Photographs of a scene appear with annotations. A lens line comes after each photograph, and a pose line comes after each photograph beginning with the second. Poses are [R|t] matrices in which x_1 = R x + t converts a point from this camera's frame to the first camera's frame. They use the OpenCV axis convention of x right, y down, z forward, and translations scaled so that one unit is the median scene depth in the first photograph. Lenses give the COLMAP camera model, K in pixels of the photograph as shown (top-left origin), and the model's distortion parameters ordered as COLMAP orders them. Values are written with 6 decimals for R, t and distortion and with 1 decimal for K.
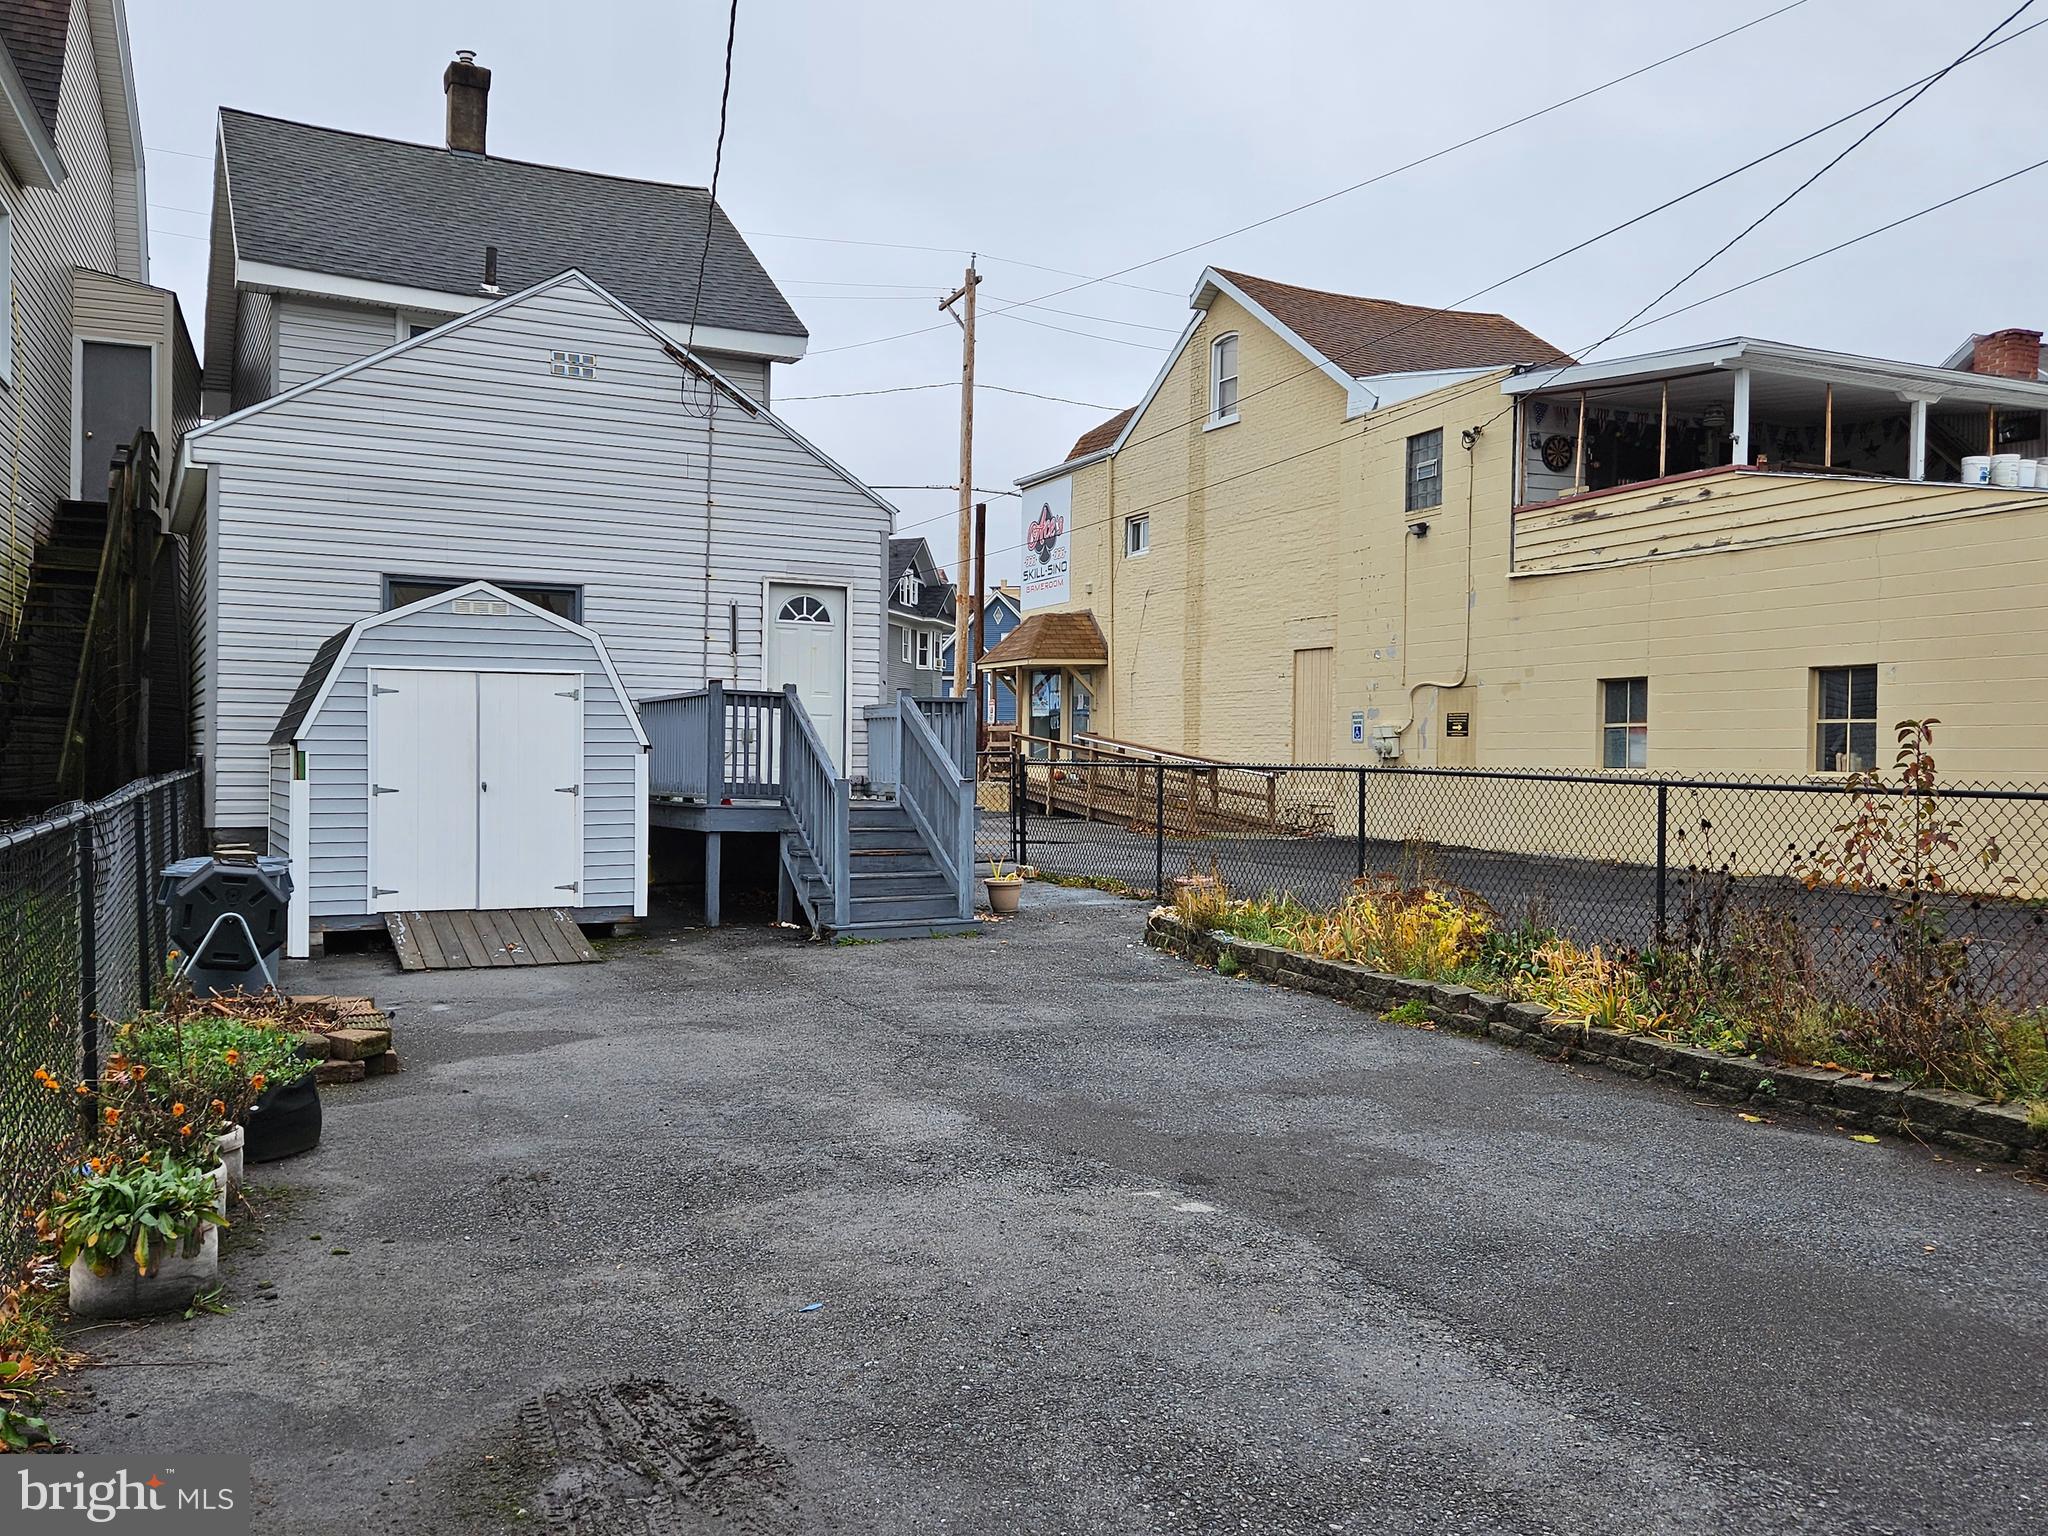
lens RADIAL K [[1792.1, 0, 1022.1], [0, 1792.1, 813.7], [0, 0, 1]] dist [0.111354, -0.140434]
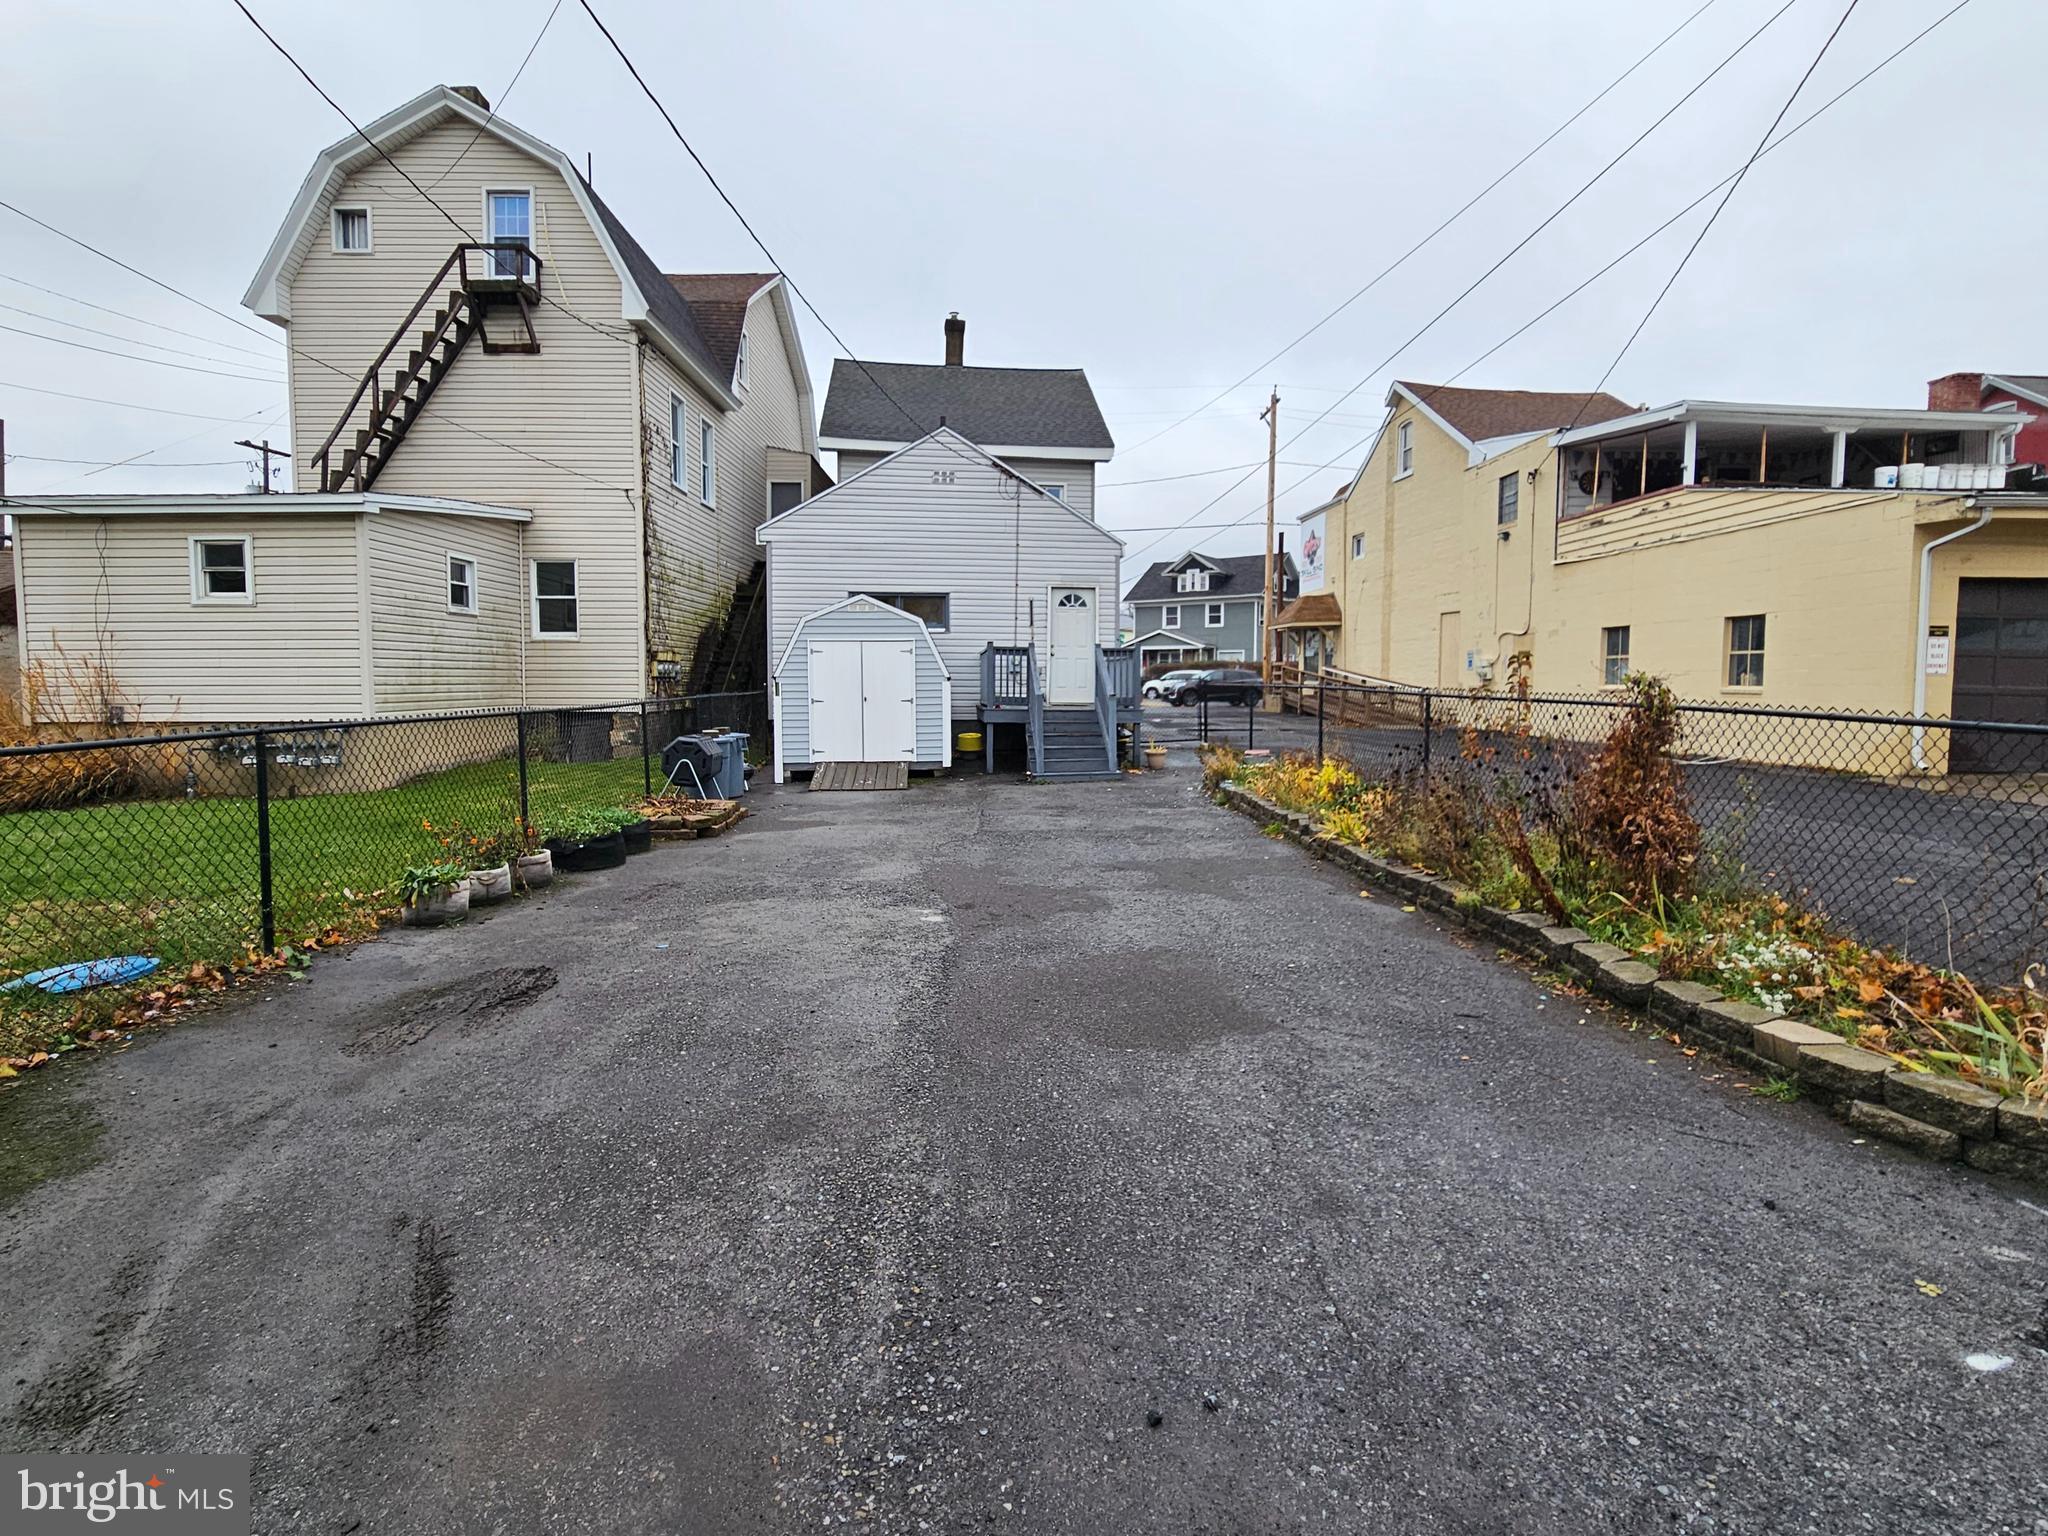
lens RADIAL K [[1012.1, 0, 1024.0], [0, 1012.1, 768.0], [0, 0, 1]] dist [-0.001517, 0.000349]
pose [[0.944855, 0.018406, -0.326971, 0.144683], [-0.000890, 0.998560, 0.053641, 0.000316], [0.327487, -0.050392, 0.943511, 0.007475]]
